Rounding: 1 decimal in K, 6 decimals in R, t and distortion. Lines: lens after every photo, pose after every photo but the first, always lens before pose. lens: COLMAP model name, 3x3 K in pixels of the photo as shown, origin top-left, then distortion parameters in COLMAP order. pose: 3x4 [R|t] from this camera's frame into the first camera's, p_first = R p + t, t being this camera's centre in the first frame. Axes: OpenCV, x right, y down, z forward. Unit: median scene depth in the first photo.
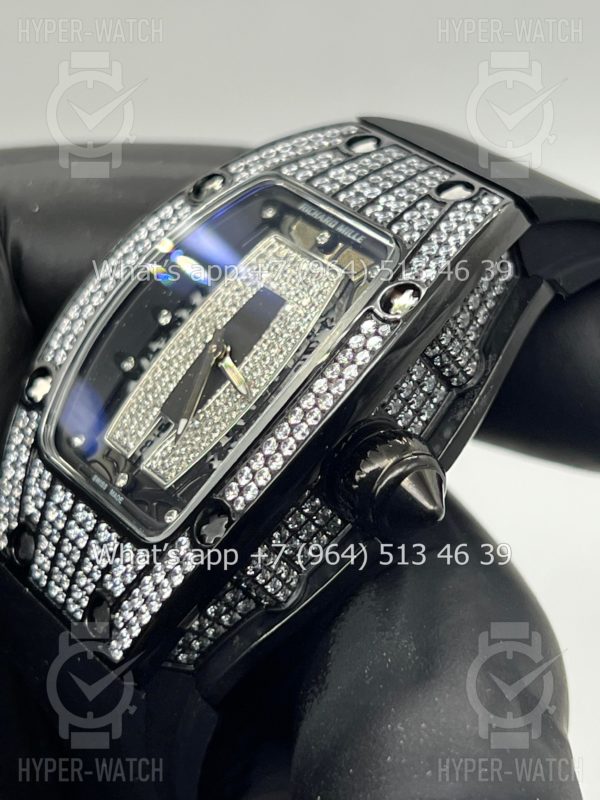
lens RADIAL K [[1878.3, 0, 282.1], [0, 1878.3, 399.1], [0, 0, 1]] dist [0.298614, -0.106208]
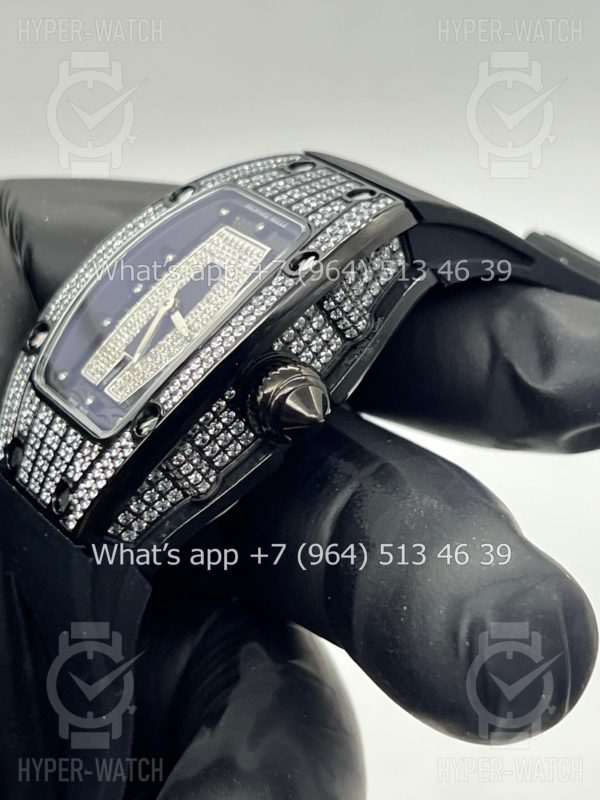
lens RADIAL K [[1878.3, 0, 282.1], [0, 1878.3, 399.1], [0, 0, 1]] dist [0.298614, -0.106208]
pose [[0.995542, 0.056041, -0.075862, 0.144511], [-0.065336, 0.989854, -0.126175, 0.197330], [0.068022, 0.130569, 0.989103, -0.269903]]
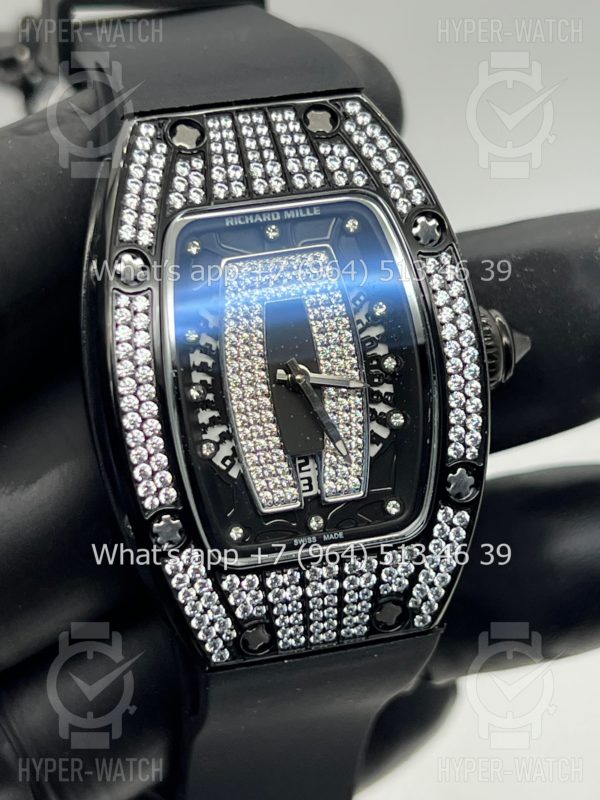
lens RADIAL K [[1878.3, 0, 282.1], [0, 1878.3, 399.1], [0, 0, 1]] dist [0.298614, -0.106208]
pose [[0.353865, -0.714233, 0.603864, -0.695935], [0.383615, 0.699668, 0.602748, -0.668318], [-0.853006, 0.018360, 0.521578, 0.455321]]
